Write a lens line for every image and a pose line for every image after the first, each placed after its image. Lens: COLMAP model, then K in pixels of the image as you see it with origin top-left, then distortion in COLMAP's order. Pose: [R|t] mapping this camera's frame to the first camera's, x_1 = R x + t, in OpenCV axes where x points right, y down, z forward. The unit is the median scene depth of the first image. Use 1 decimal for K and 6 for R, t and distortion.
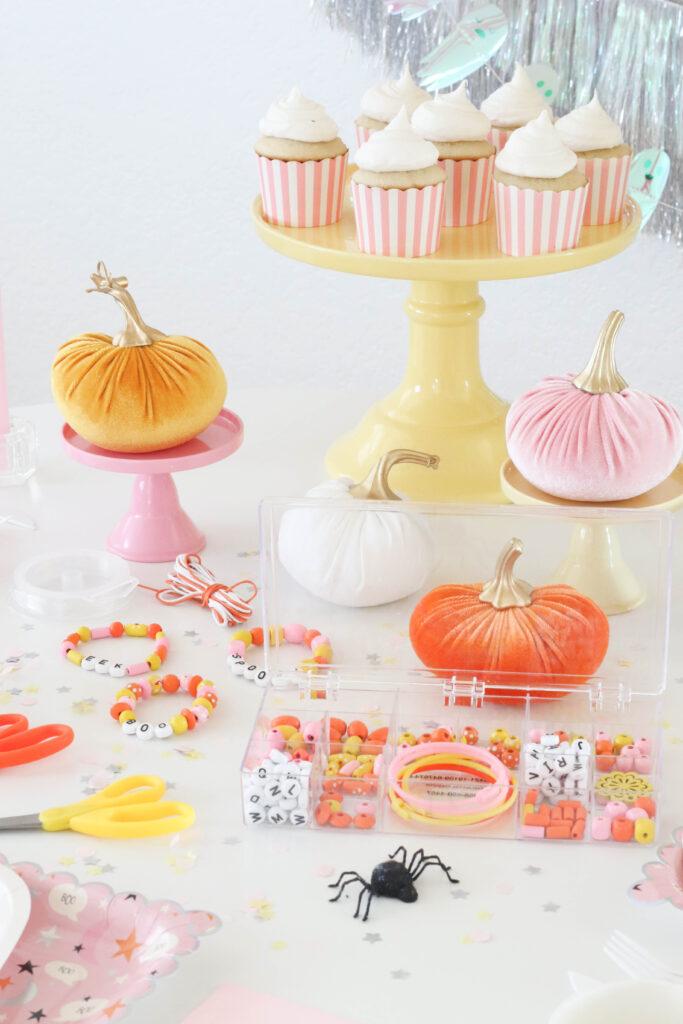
lens RADIAL K [[2474.8, 0, 342.8], [0, 2474.8, 512.2], [0, 0, 1]] dist [0.081142, 0.000000]
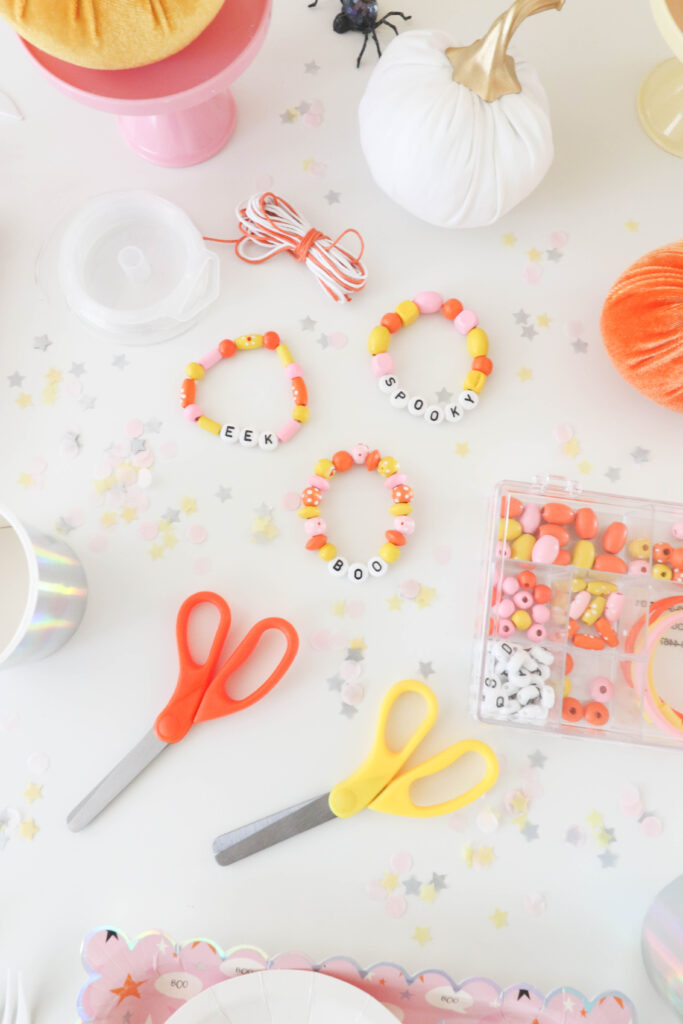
lens RADIAL K [[724.9, 0, 342.6], [0, 724.9, 511.2], [0, 0, 1]] dist [0.004113, 0.000791]
pose [[0.947698, -0.310088, 0.075590, -0.113344], [0.099489, 0.512040, 0.853181, -0.169496], [-0.303267, -0.801037, 0.516109, 1.024286]]
